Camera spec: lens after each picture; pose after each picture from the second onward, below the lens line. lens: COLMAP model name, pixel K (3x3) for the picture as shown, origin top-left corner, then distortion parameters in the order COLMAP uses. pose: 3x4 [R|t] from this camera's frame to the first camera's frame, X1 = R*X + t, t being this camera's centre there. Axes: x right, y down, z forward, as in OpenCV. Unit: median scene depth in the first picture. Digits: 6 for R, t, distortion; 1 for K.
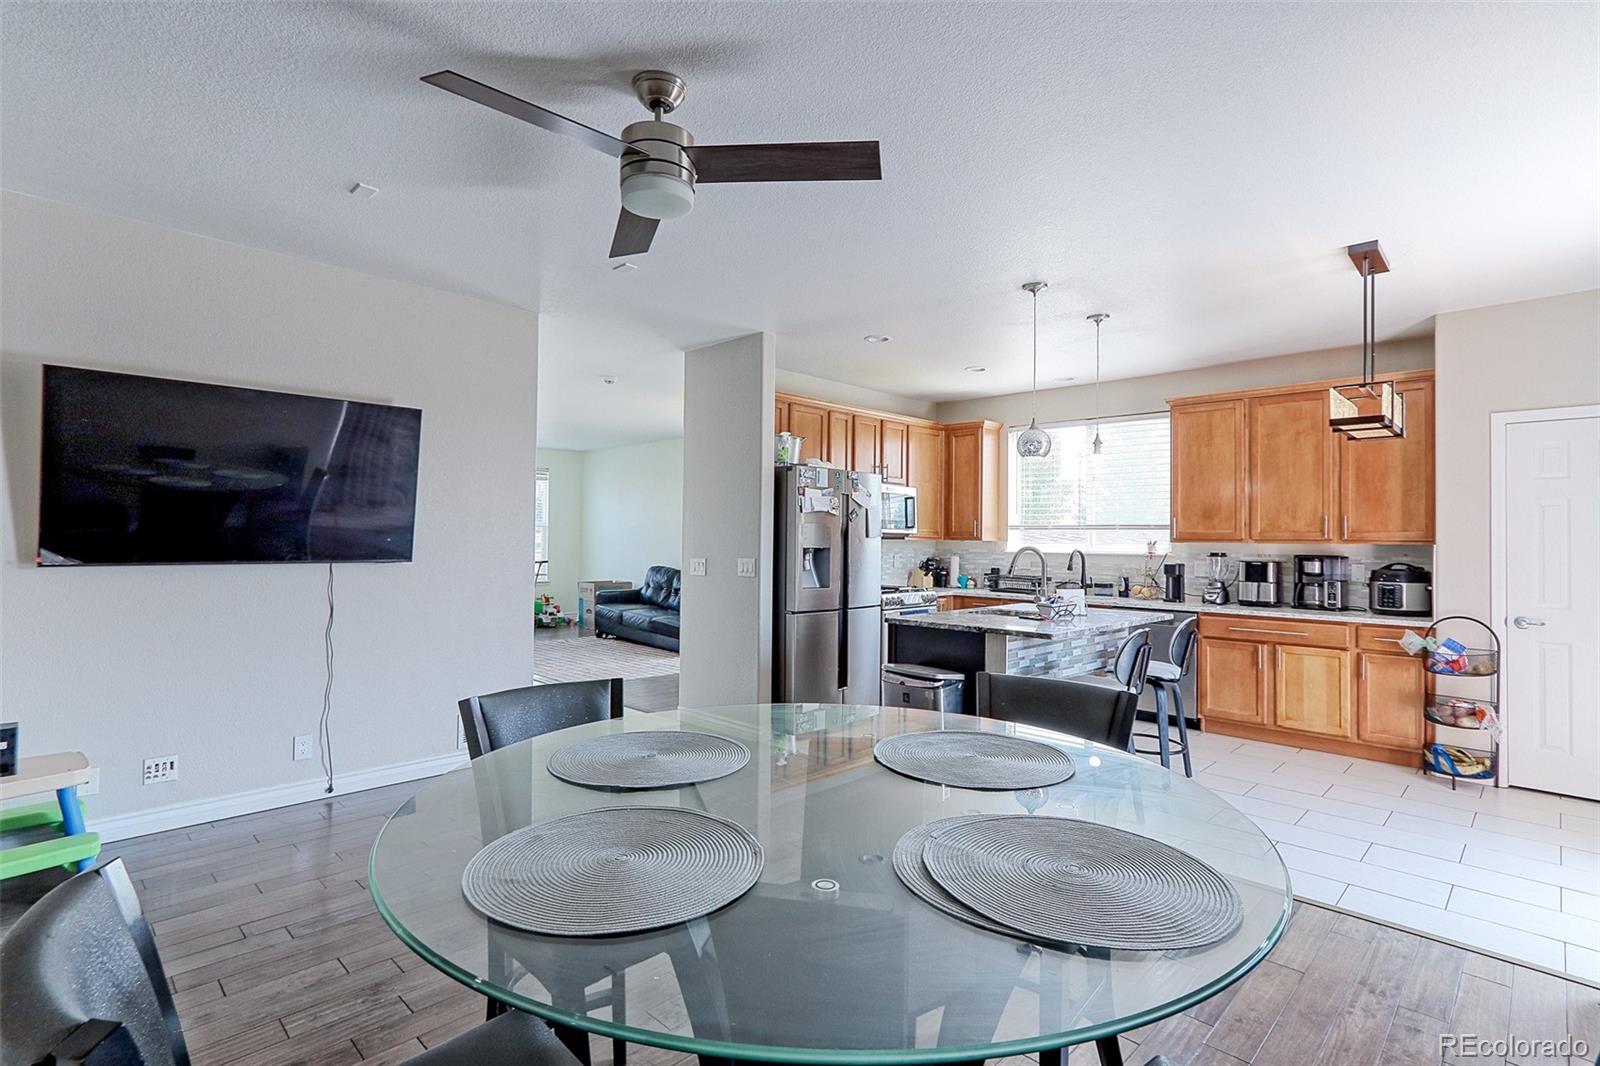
lens RADIAL K [[772.4, 0, 794.2], [0, 772.4, 529.2], [0, 0, 1]] dist [0.000257, 0.002253]
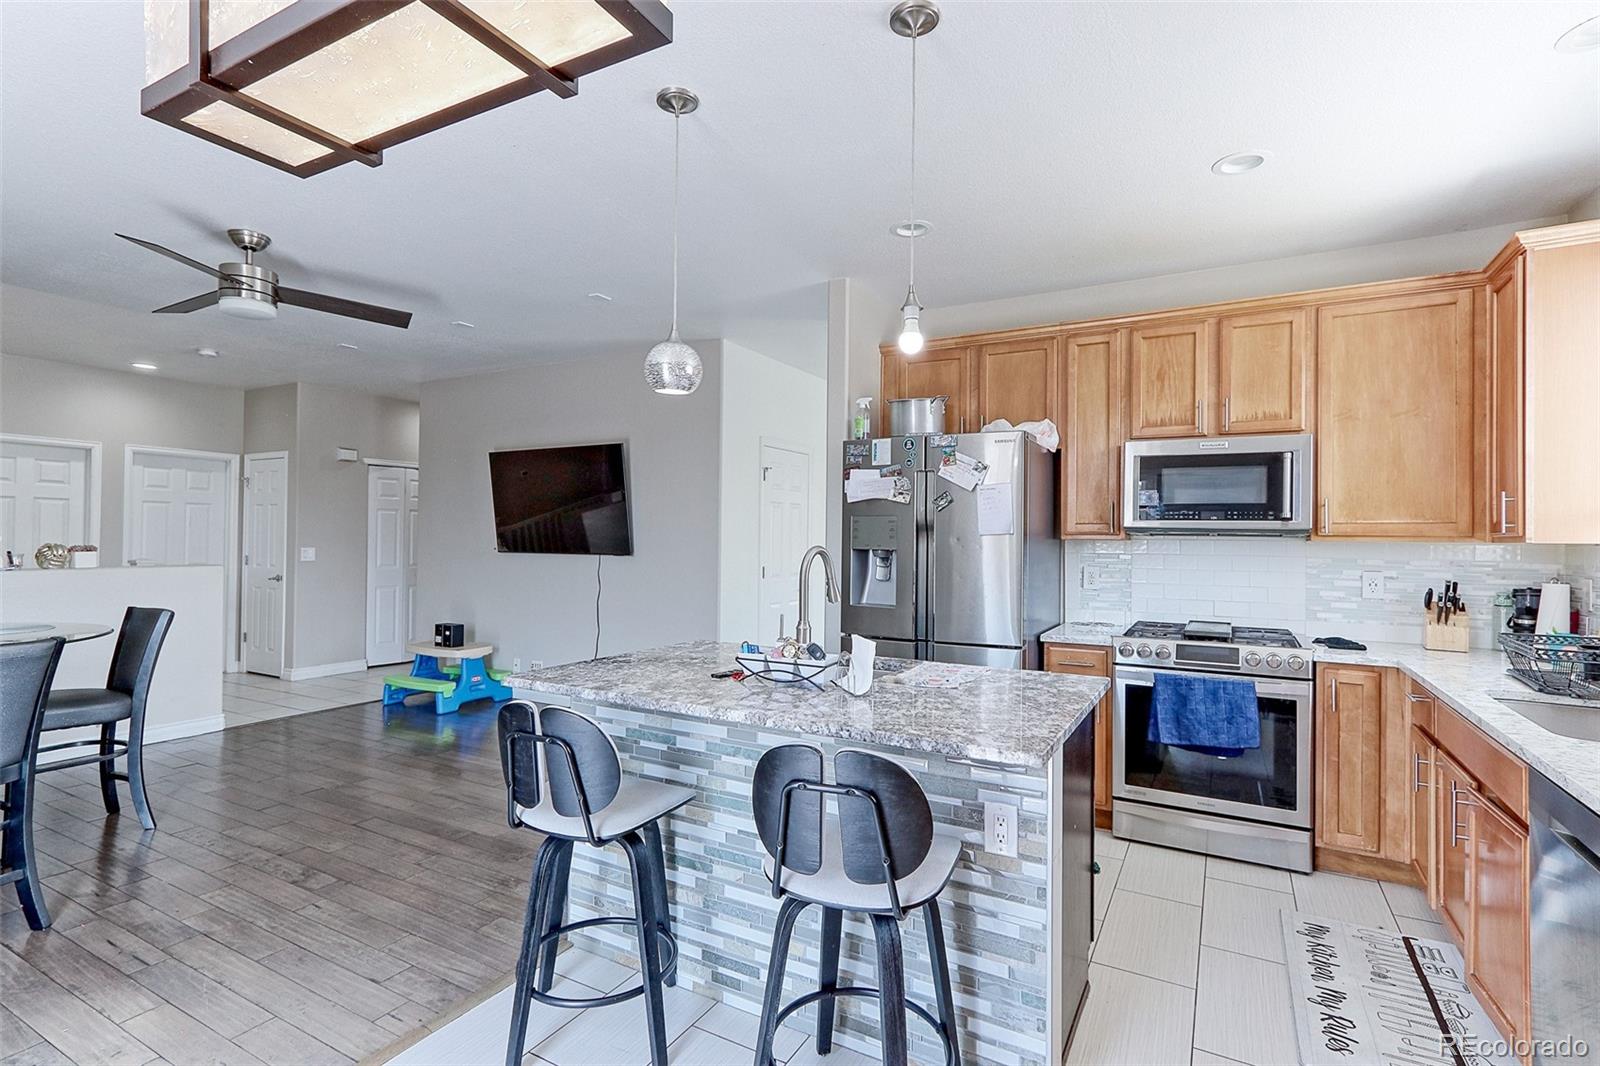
lens RADIAL K [[772.4, 0, 795.2], [0, 772.4, 533.8], [0, 0, 1]] dist [0.000257, 0.002253]
pose [[0.262259, -0.013571, -0.964902, 0.689711], [0.003811, 0.999908, -0.013027, 0.017821], [0.964990, -0.000261, 0.262287, 0.719387]]
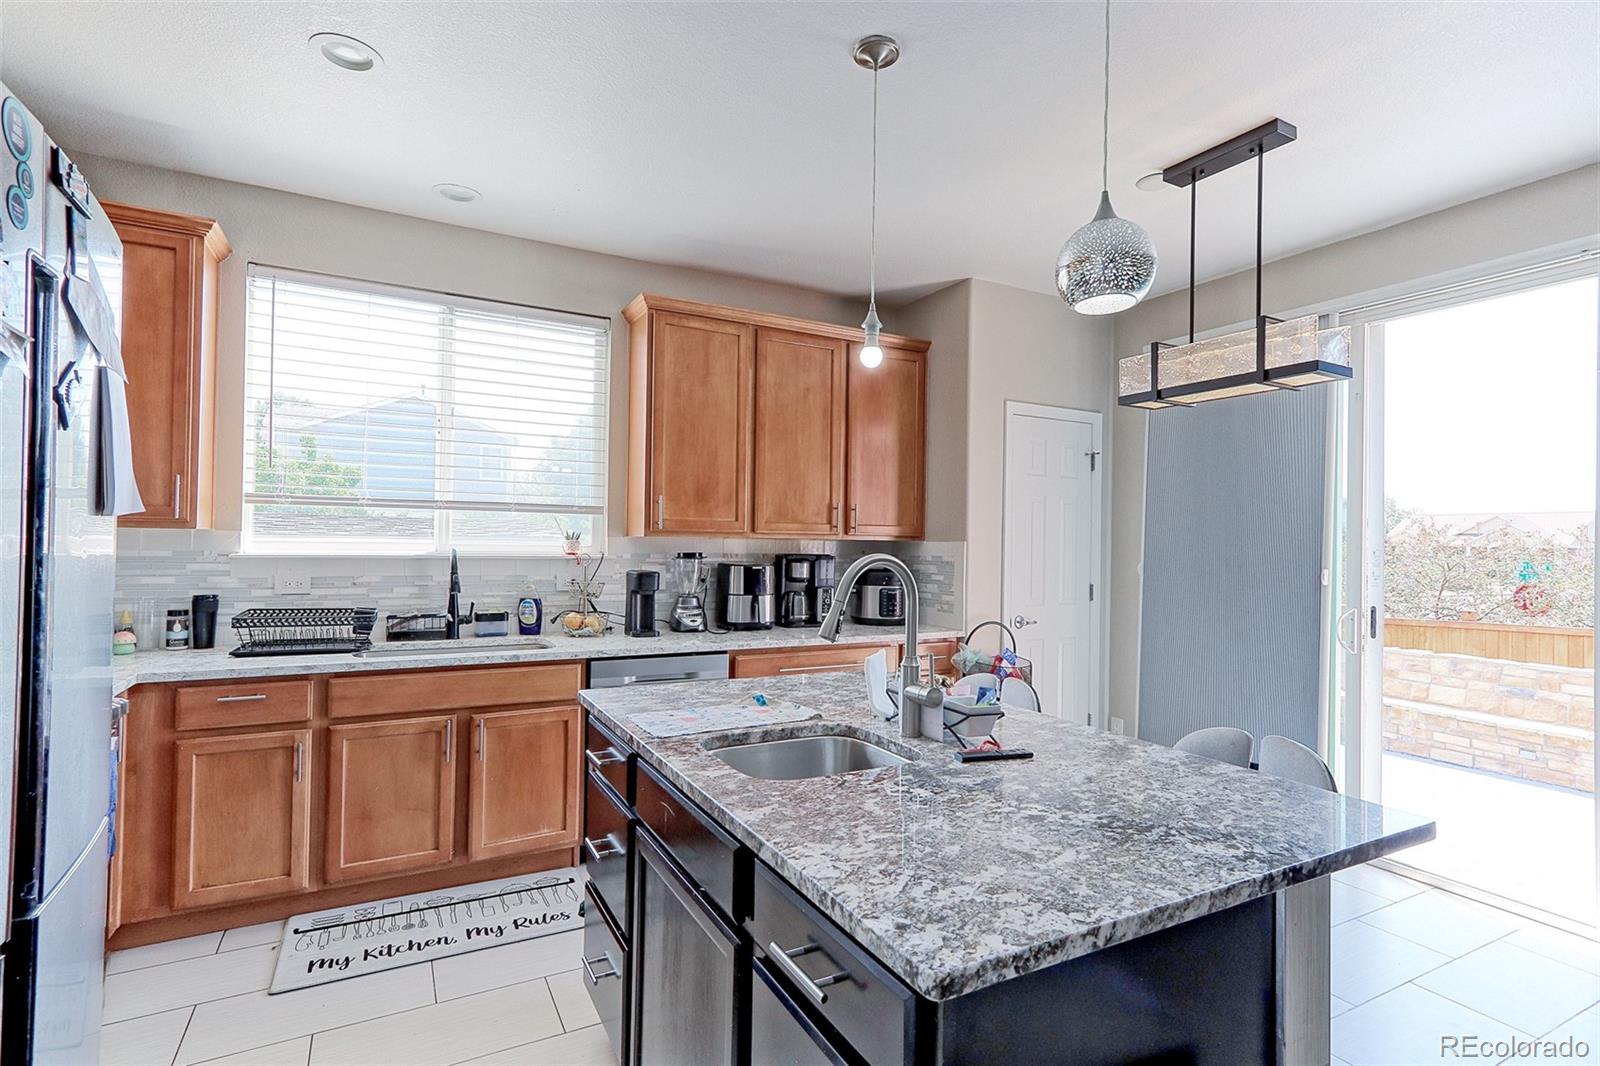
lens RADIAL K [[772.4, 0, 791.4], [0, 772.4, 541.2], [0, 0, 1]] dist [0.000257, 0.002253]
pose [[0.307615, -0.003878, 0.951503, -0.048068], [-0.025706, 0.999593, 0.012385, 0.011570], [-0.951164, -0.028270, 0.307390, 0.787905]]
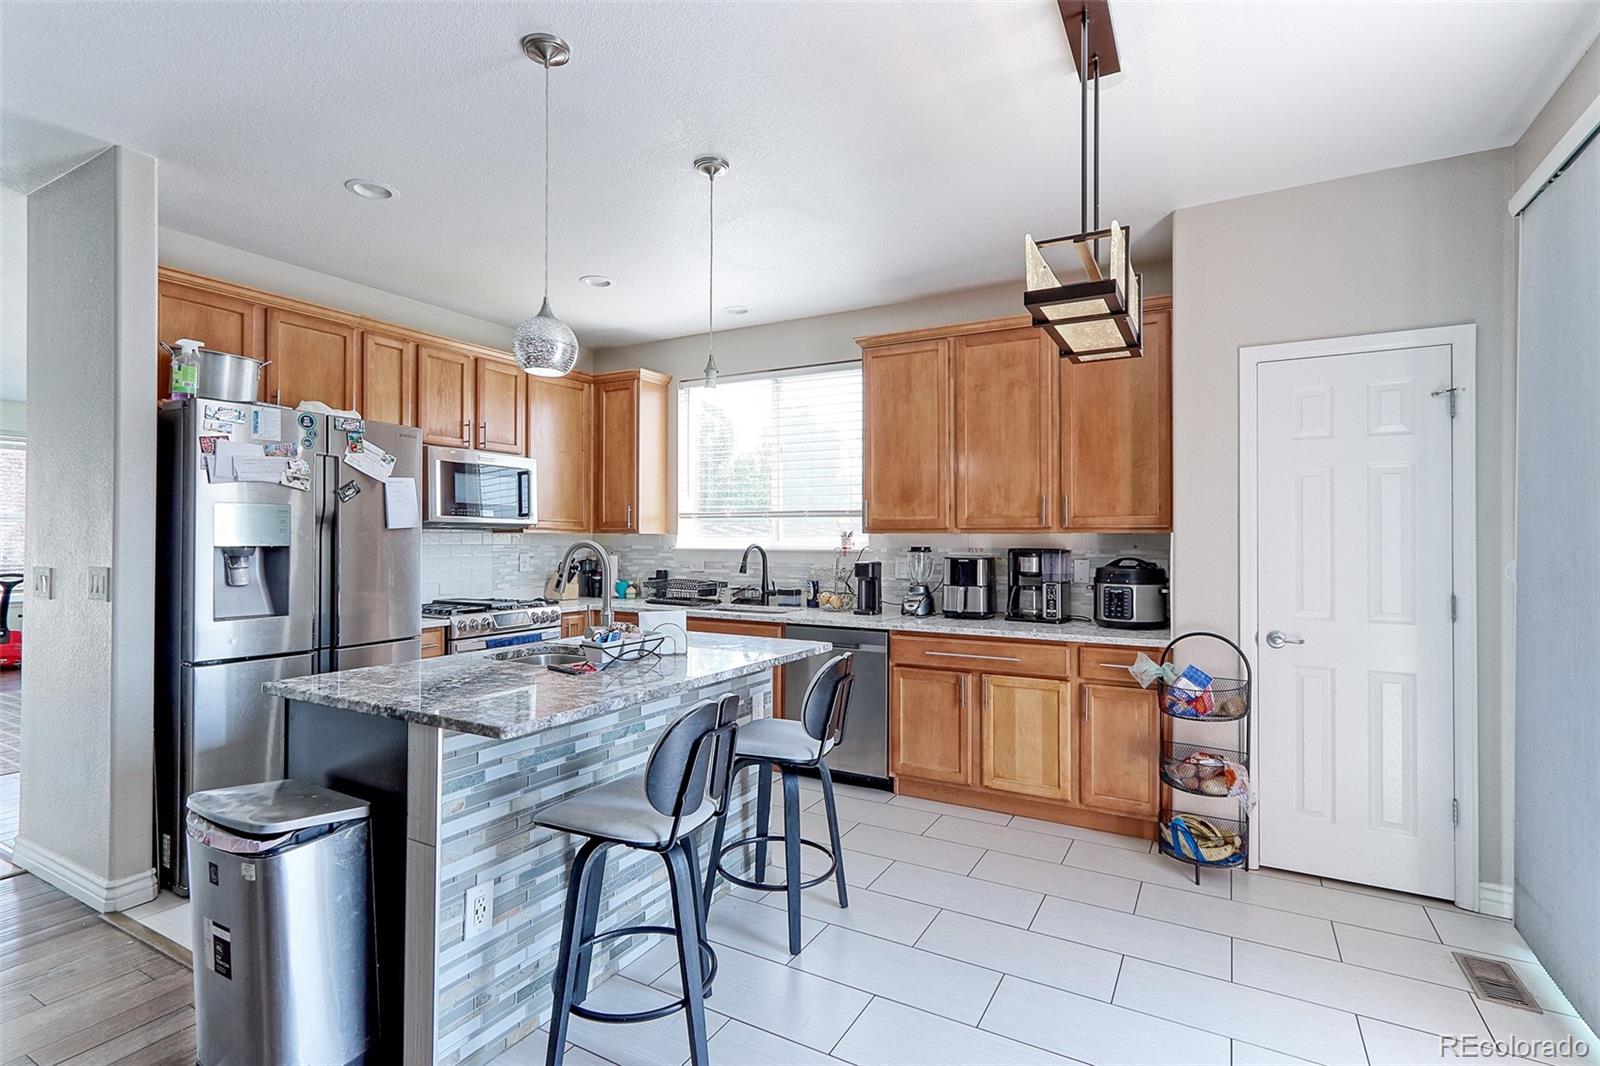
lens RADIAL K [[772.4, 0, 795.3], [0, 772.4, 534.7], [0, 0, 1]] dist [0.000257, 0.002253]
pose [[0.965018, -0.007842, 0.262067, 0.258337], [0.004818, 0.999914, 0.012179, 0.010033], [-0.262140, -0.010491, 0.964973, 0.340734]]
